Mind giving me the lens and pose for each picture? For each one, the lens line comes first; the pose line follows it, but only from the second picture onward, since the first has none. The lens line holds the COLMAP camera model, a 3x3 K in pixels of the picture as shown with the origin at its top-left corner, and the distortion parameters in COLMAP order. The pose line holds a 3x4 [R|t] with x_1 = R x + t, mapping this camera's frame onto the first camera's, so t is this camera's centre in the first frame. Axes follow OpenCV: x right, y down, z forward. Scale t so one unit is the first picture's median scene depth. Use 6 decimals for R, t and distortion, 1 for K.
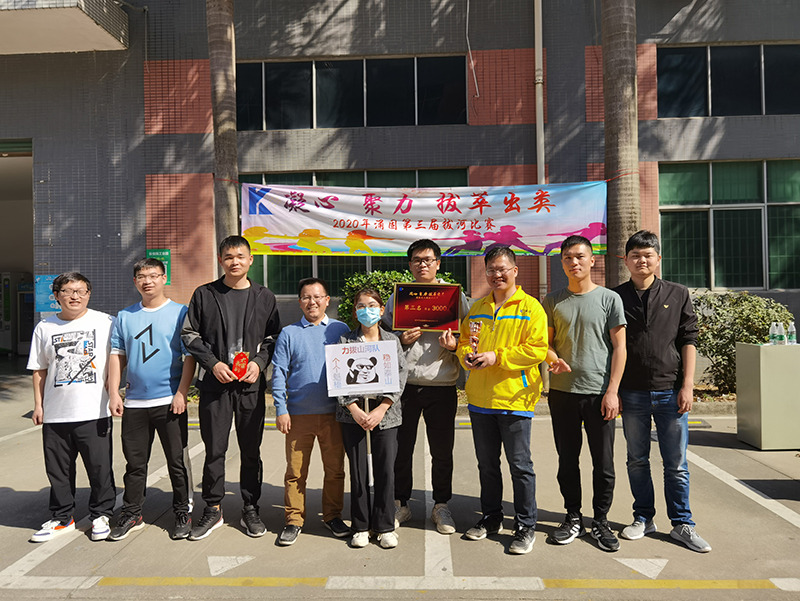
lens RADIAL K [[627.9, 0, 399.2], [0, 627.9, 290.8], [0, 0, 1]] dist [0.021110, 0.001971]
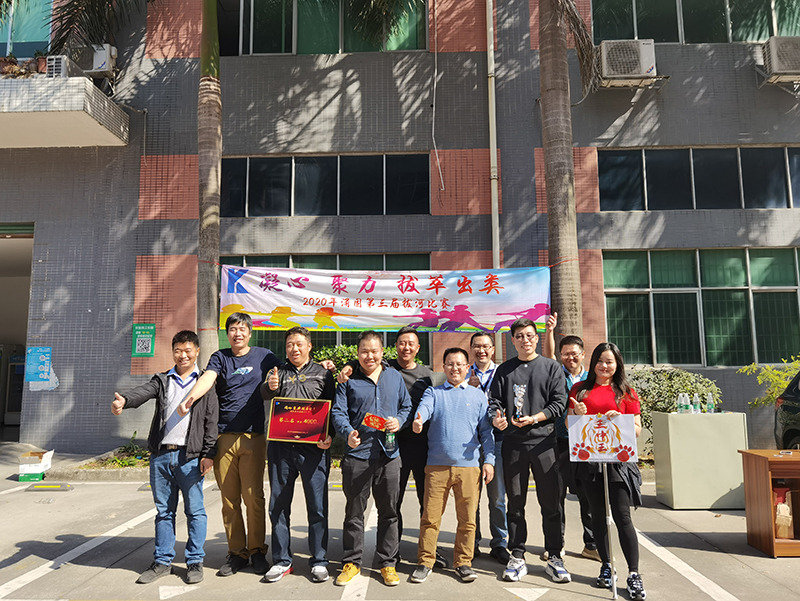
lens RADIAL K [[627.3, 0, 400.2], [0, 627.3, 299.0], [0, 0, 1]] dist [0.039849, -0.000398]
pose [[0.999916, 0.010580, 0.007469, 0.052118], [-0.009699, 0.993942, -0.109479, 0.007358], [-0.008582, 0.109397, 0.993961, -0.095548]]
